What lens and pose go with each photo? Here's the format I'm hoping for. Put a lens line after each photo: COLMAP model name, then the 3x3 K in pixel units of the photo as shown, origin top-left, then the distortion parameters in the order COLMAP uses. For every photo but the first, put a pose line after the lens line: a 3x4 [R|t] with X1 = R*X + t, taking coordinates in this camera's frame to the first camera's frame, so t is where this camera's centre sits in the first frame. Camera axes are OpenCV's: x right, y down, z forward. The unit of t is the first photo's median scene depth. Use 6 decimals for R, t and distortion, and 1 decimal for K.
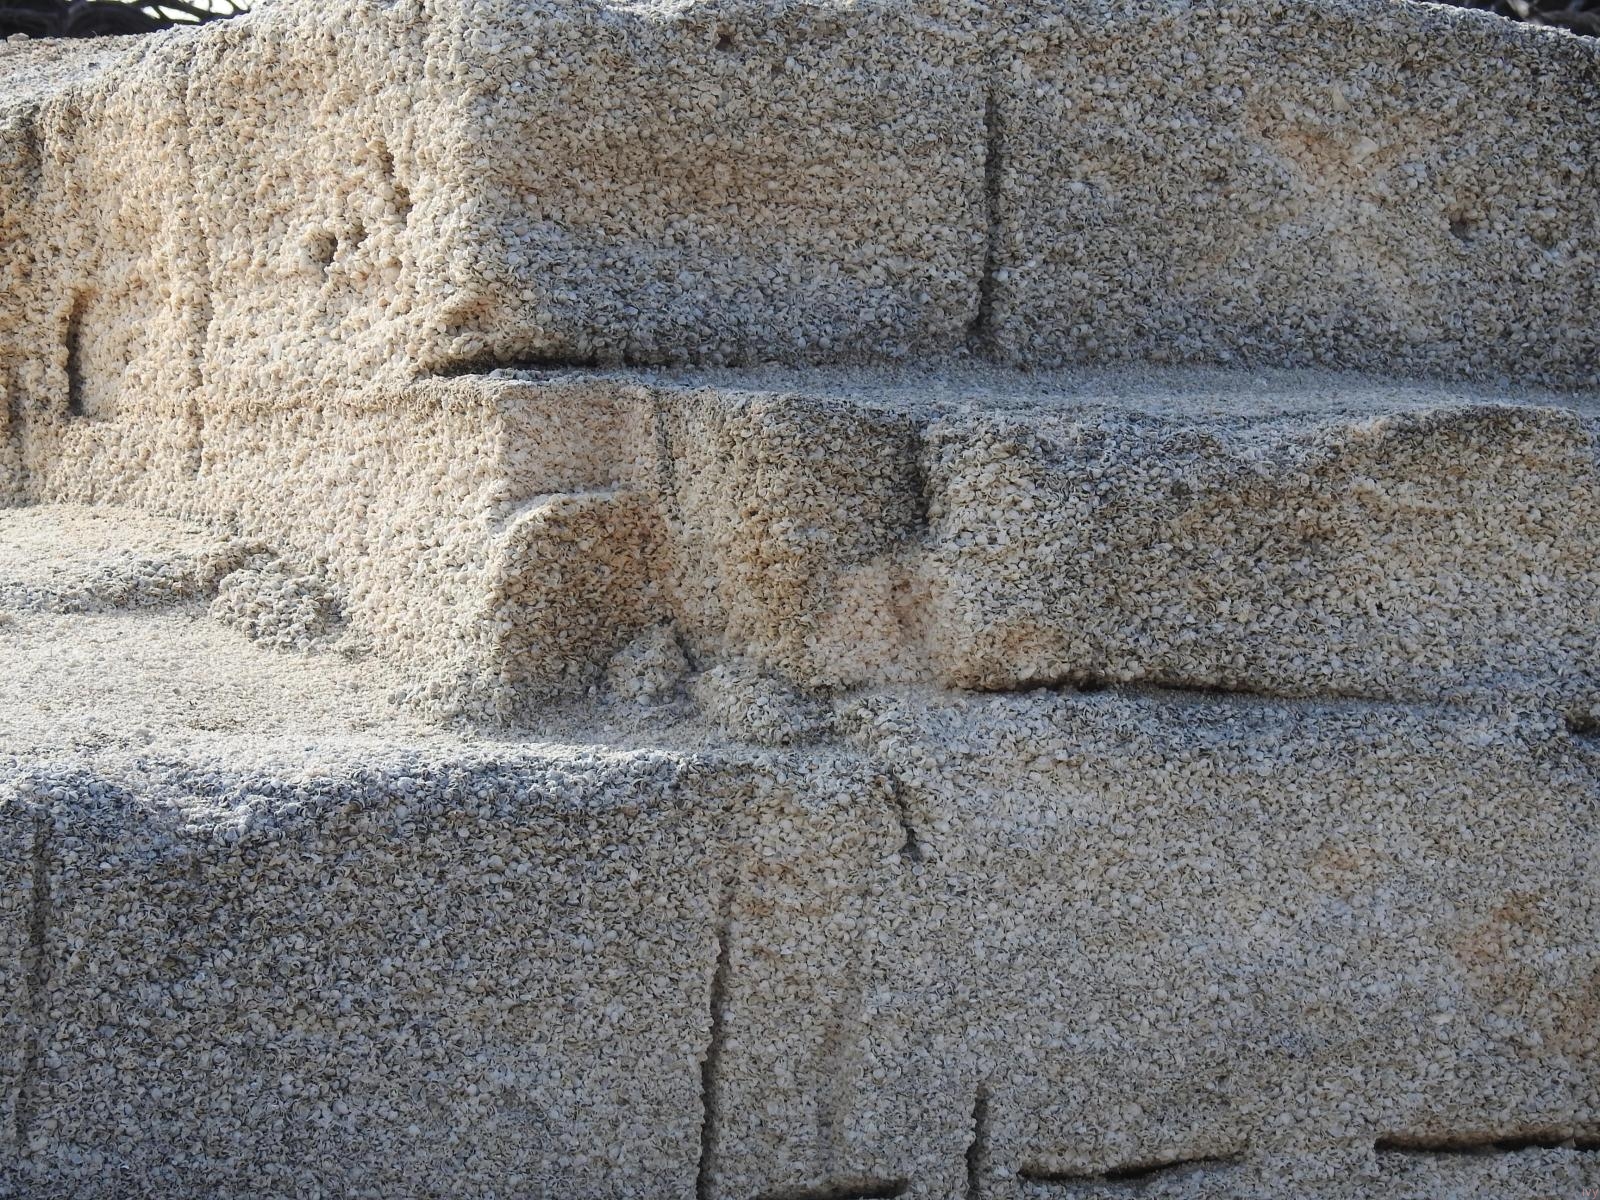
lens RADIAL K [[7028.6, 0, 800.0], [0, 7028.6, 601.4], [0, 0, 1]] dist [-0.077839, 0.000000]
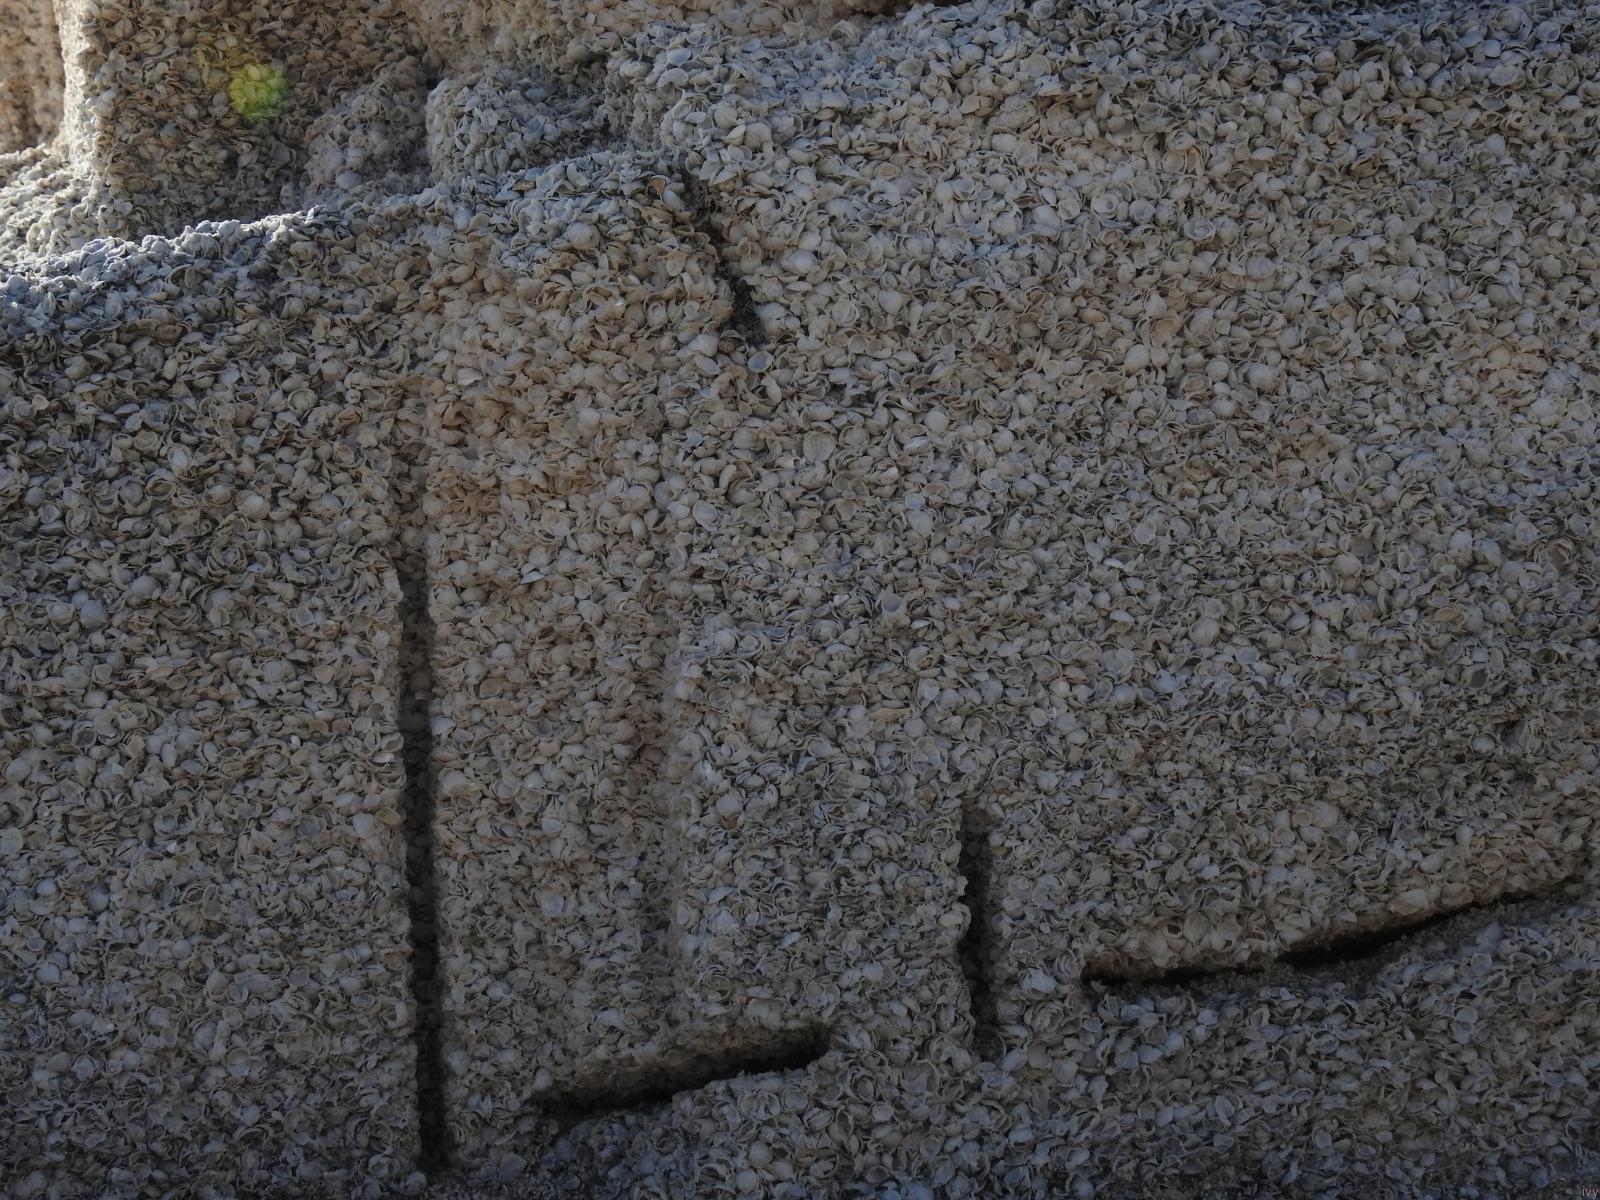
lens RADIAL K [[3163.8, 0, 773.8], [0, 3163.8, 579.9], [0, 0, 1]] dist [-0.063241, 0.000000]
pose [[0.960007, -0.141215, -0.241752, 0.066217], [0.133894, 0.989903, -0.046534, 0.062243], [0.245882, 0.012304, 0.969222, 0.793375]]
